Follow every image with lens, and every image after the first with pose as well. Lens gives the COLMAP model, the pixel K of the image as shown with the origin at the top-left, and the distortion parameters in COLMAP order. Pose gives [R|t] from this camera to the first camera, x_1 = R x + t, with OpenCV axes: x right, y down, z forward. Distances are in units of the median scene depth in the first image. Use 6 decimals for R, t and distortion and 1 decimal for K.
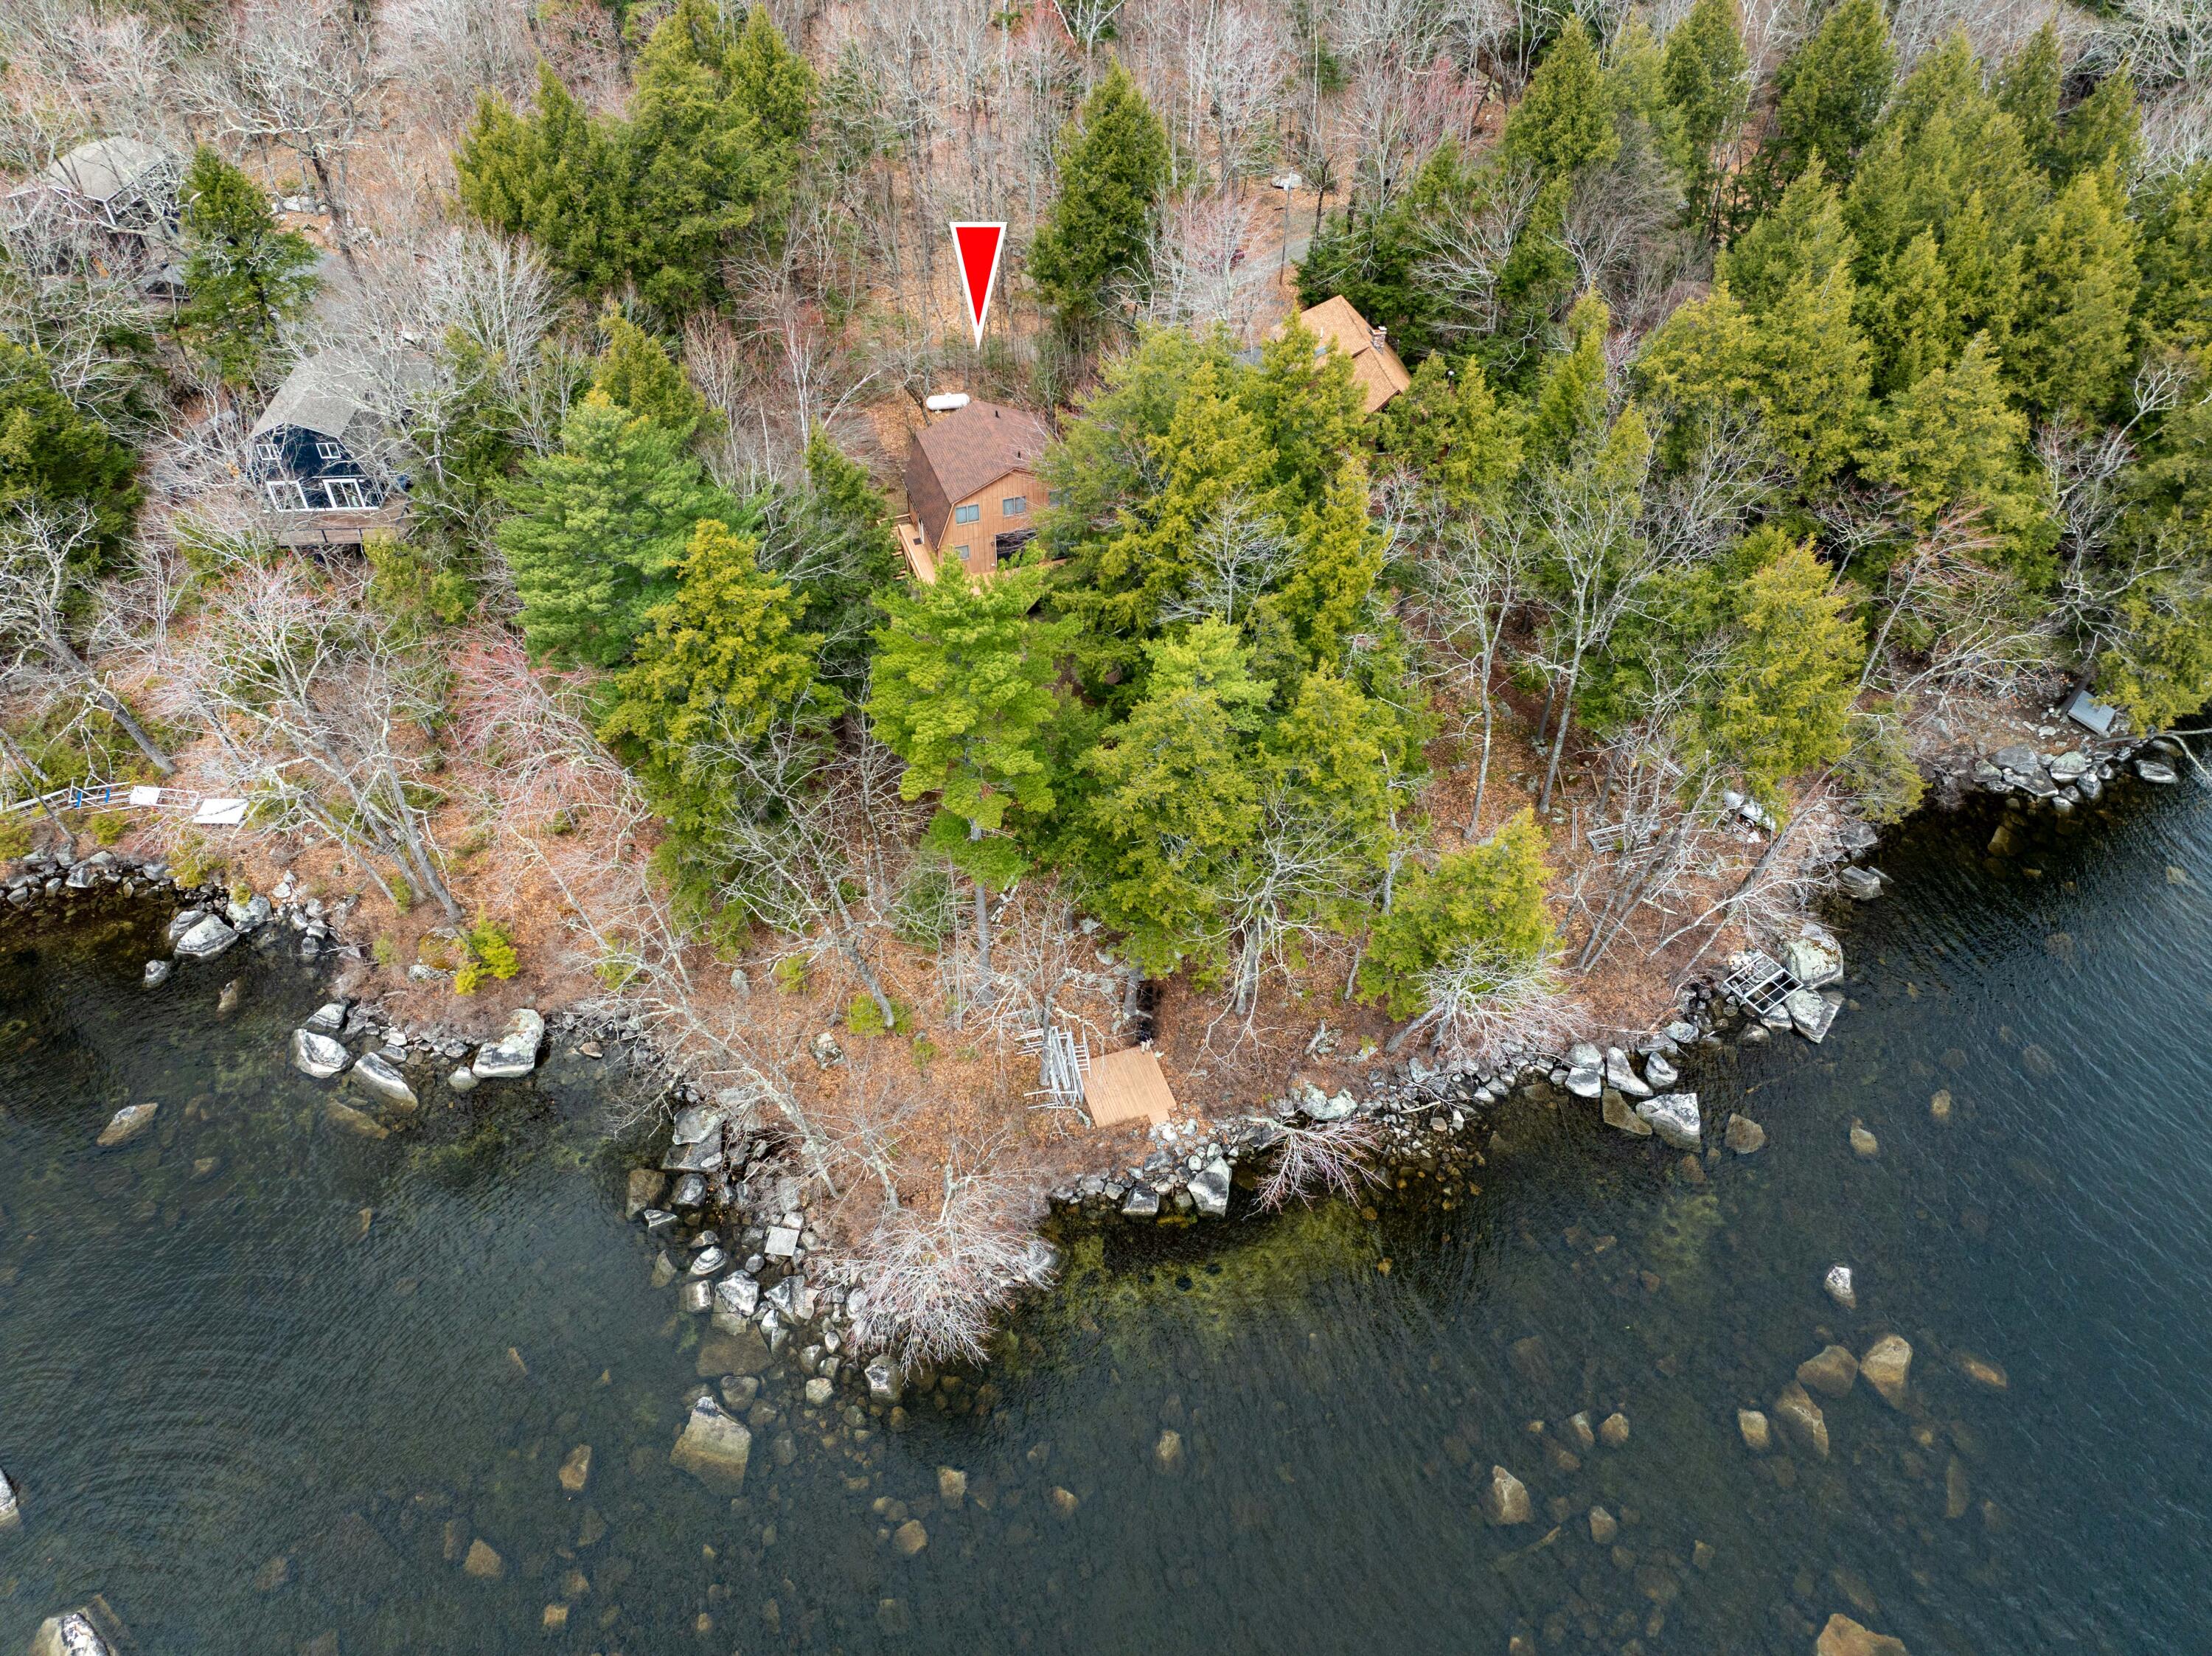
lens RADIAL K [[1562.5, 0, 1106.6], [0, 1562.5, 823.9], [0, 0, 1]] dist [-0.055545, 0.028418]
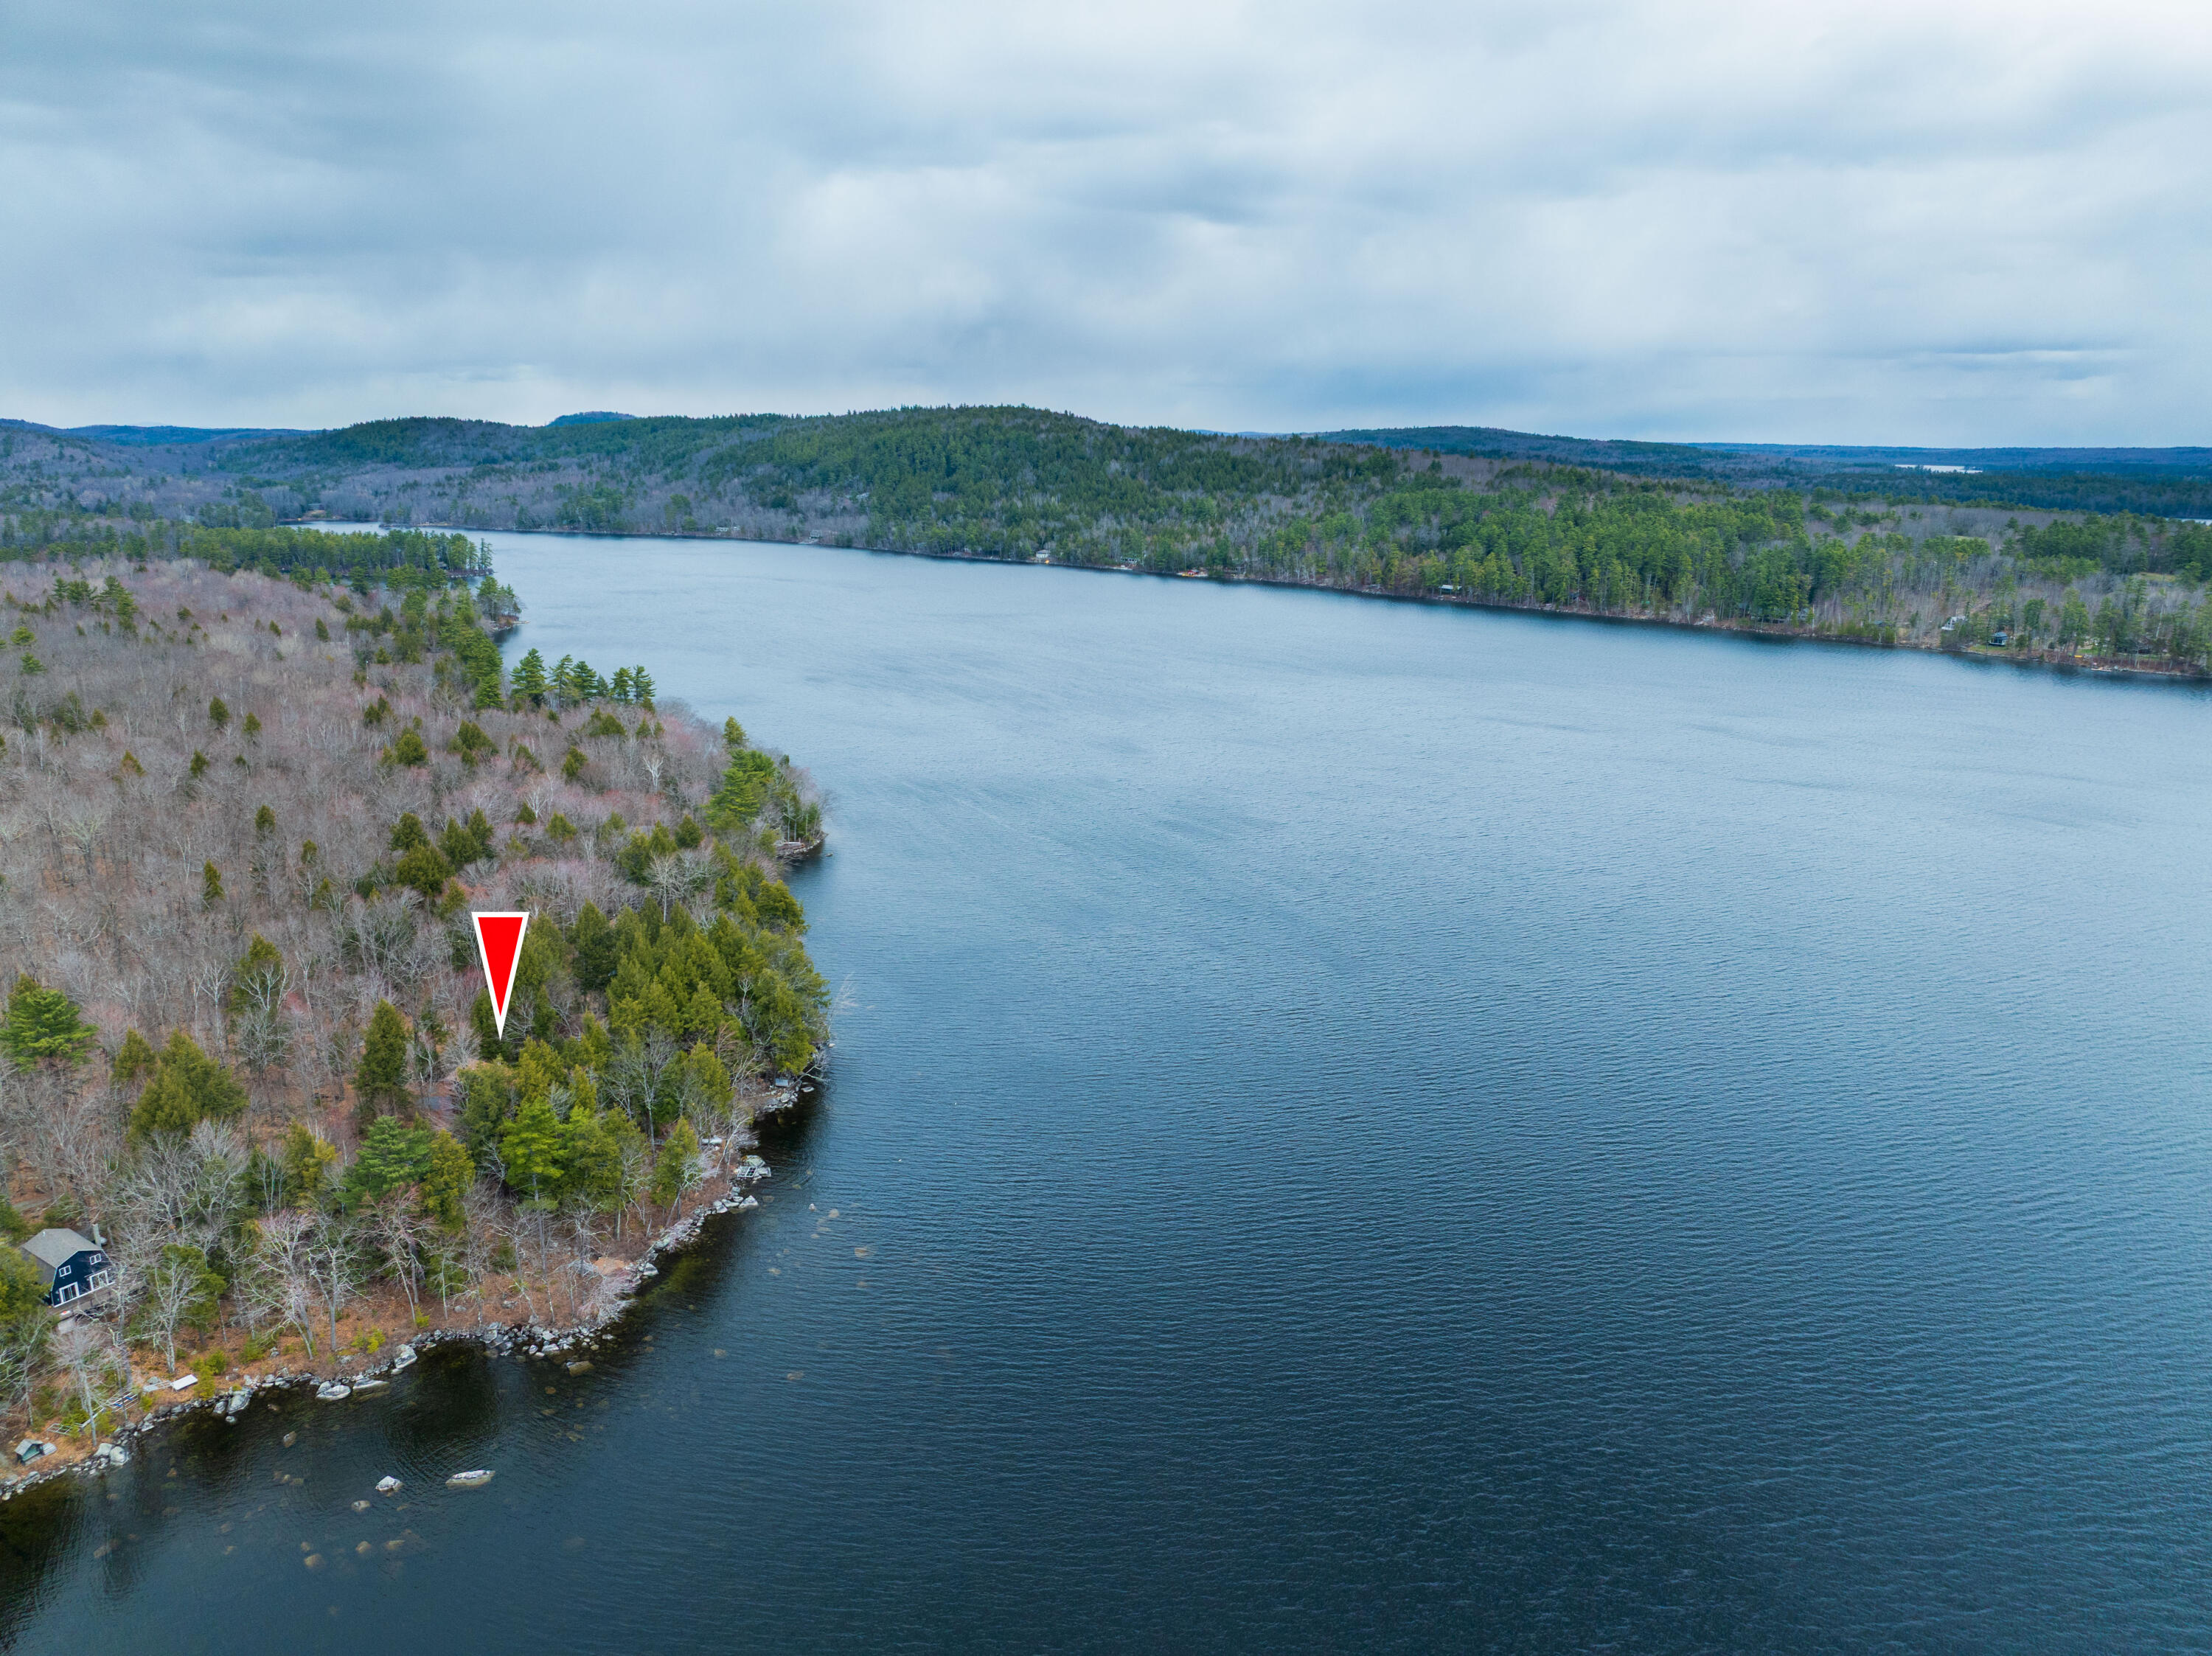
lens RADIAL K [[1562.5, 0, 1106.4], [0, 1562.5, 826.8], [0, 0, 1]] dist [-0.055545, 0.028418]
pose [[0.593217, -0.209550, 0.777292, -1.516353], [0.559405, 0.801637, -0.210815, 0.639807], [-0.578930, 0.559880, 0.592768, -1.768928]]
